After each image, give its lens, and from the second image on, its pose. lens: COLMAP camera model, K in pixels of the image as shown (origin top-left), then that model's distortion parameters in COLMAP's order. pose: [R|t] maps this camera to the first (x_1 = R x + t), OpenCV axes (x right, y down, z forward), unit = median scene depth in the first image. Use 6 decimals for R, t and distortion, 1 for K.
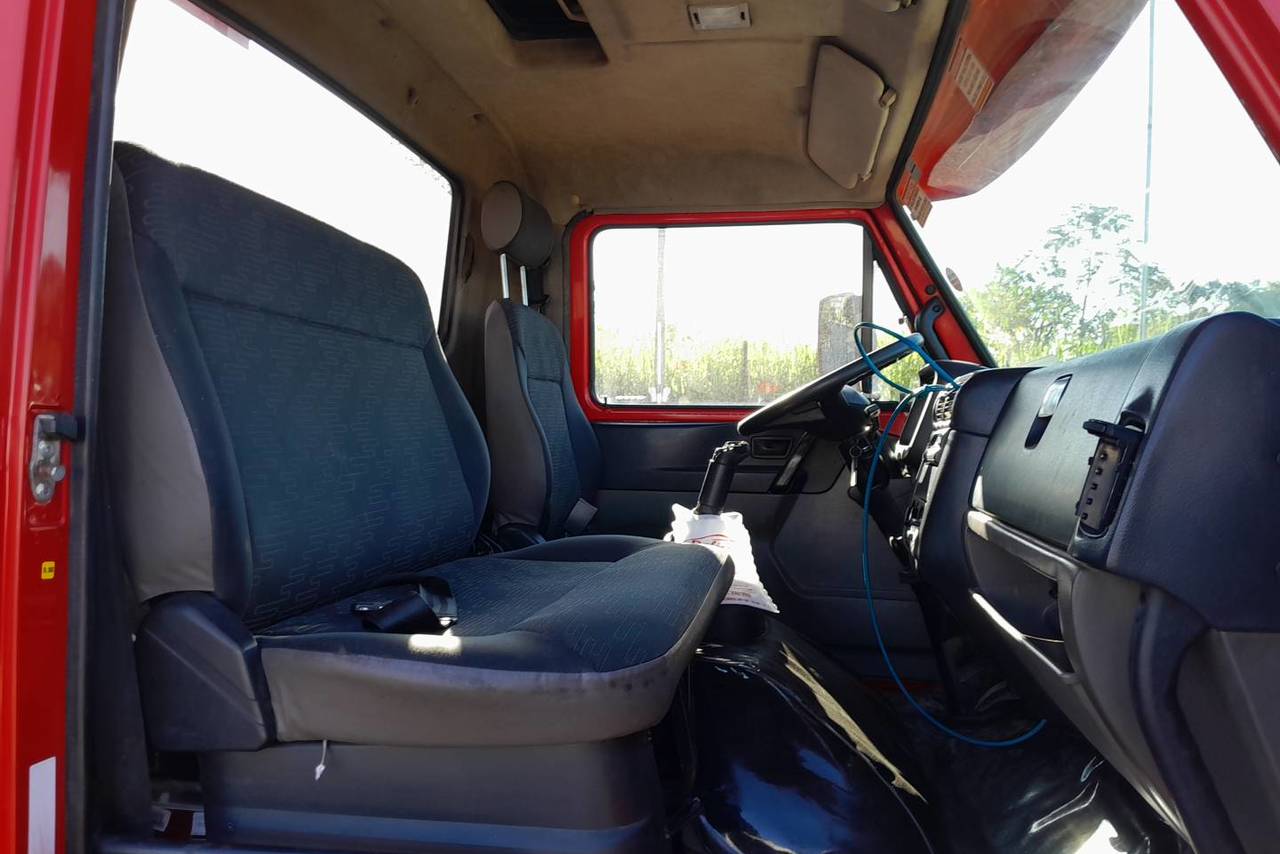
lens RADIAL K [[981.0, 0, 630.5], [0, 981.0, 429.7], [0, 0, 1]] dist [0.102995, -0.231561]
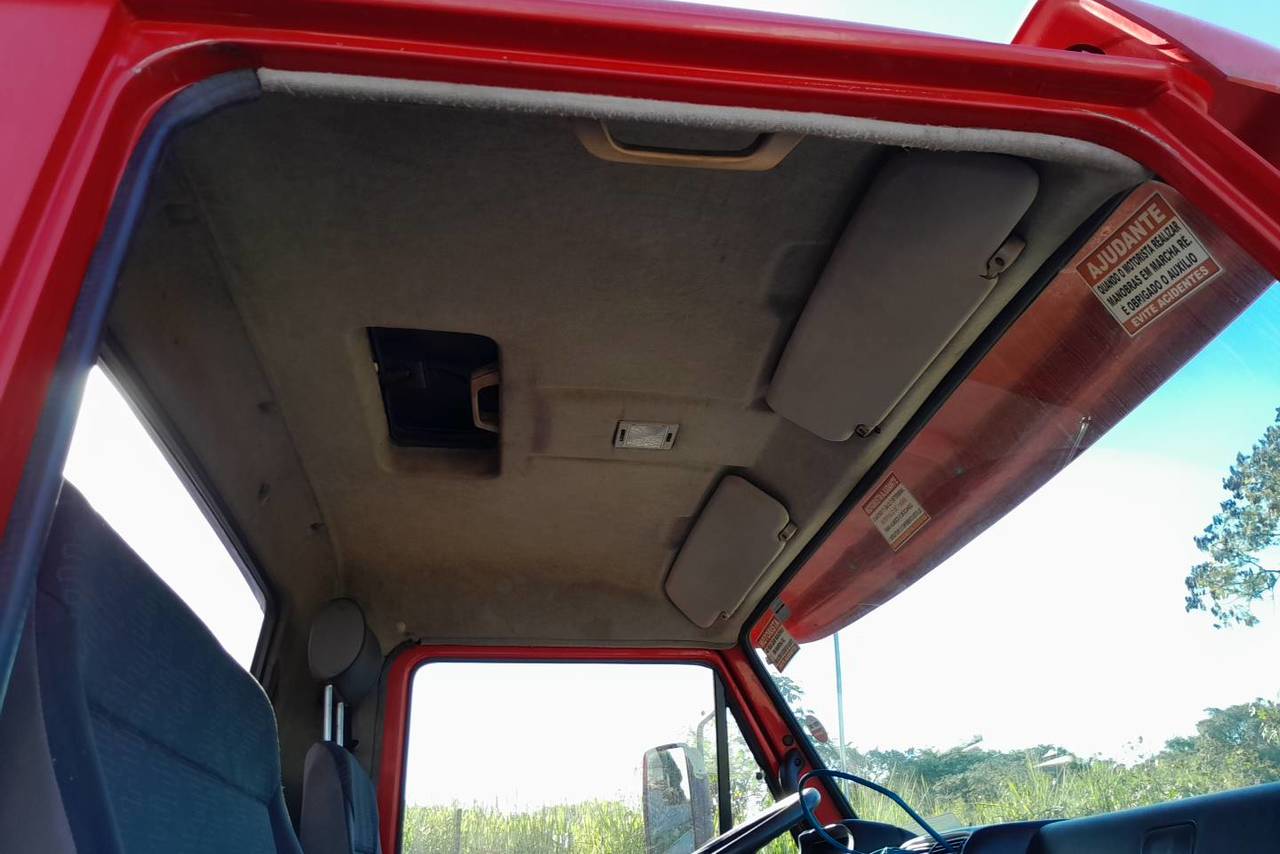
lens RADIAL K [[981.0, 0, 630.5], [0, 981.0, 429.7], [0, 0, 1]] dist [0.102995, -0.231561]
pose [[0.953548, 0.103916, 0.282752, -0.204242], [0.031753, 0.898717, -0.437379, -0.001787], [-0.299564, 0.426039, 0.853669, 0.187885]]
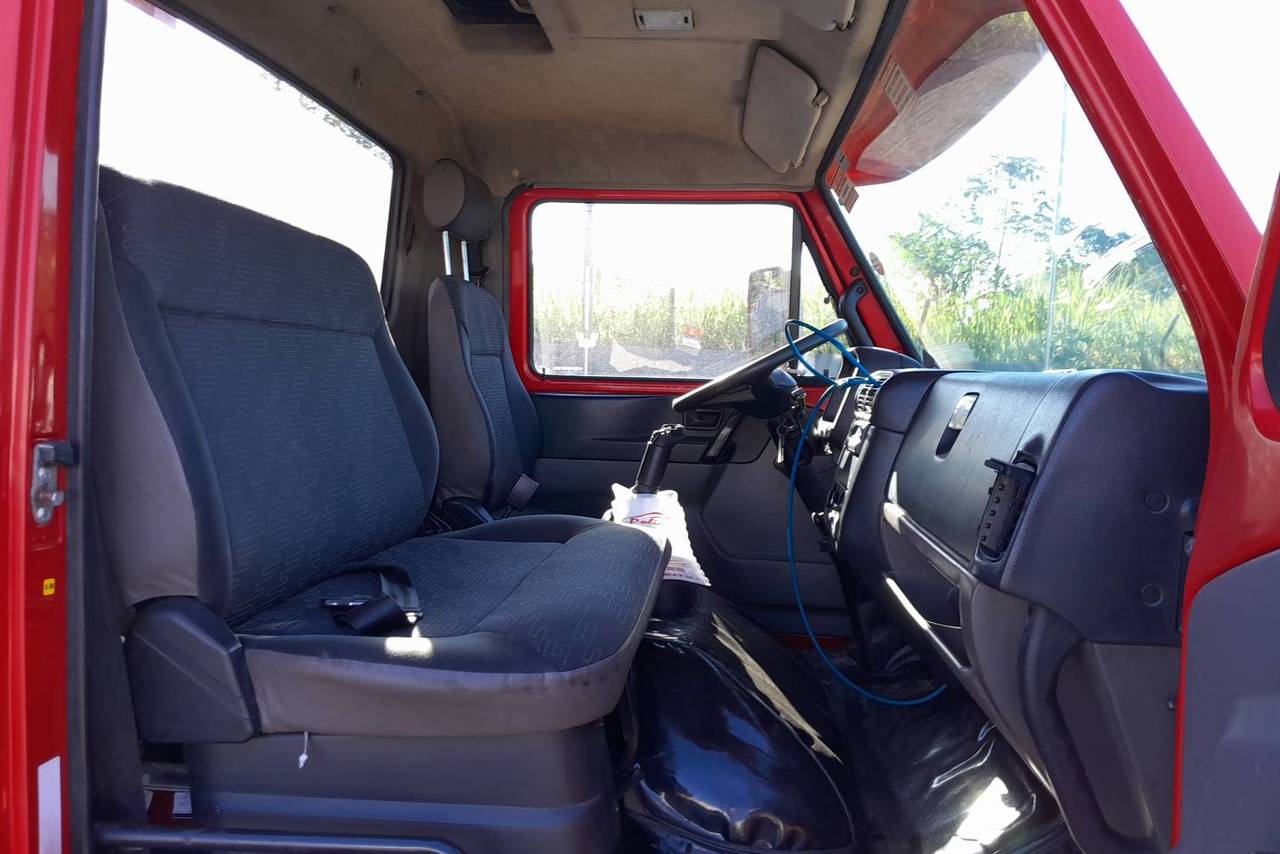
lens RADIAL K [[981.0, 0, 630.5], [0, 981.0, 429.7], [0, 0, 1]] dist [0.102995, -0.231561]
pose [[0.996965, 0.007499, 0.077487, -0.022890], [-0.012338, 0.997990, 0.062158, -0.054997], [-0.076866, -0.062925, 0.995054, -0.057711]]
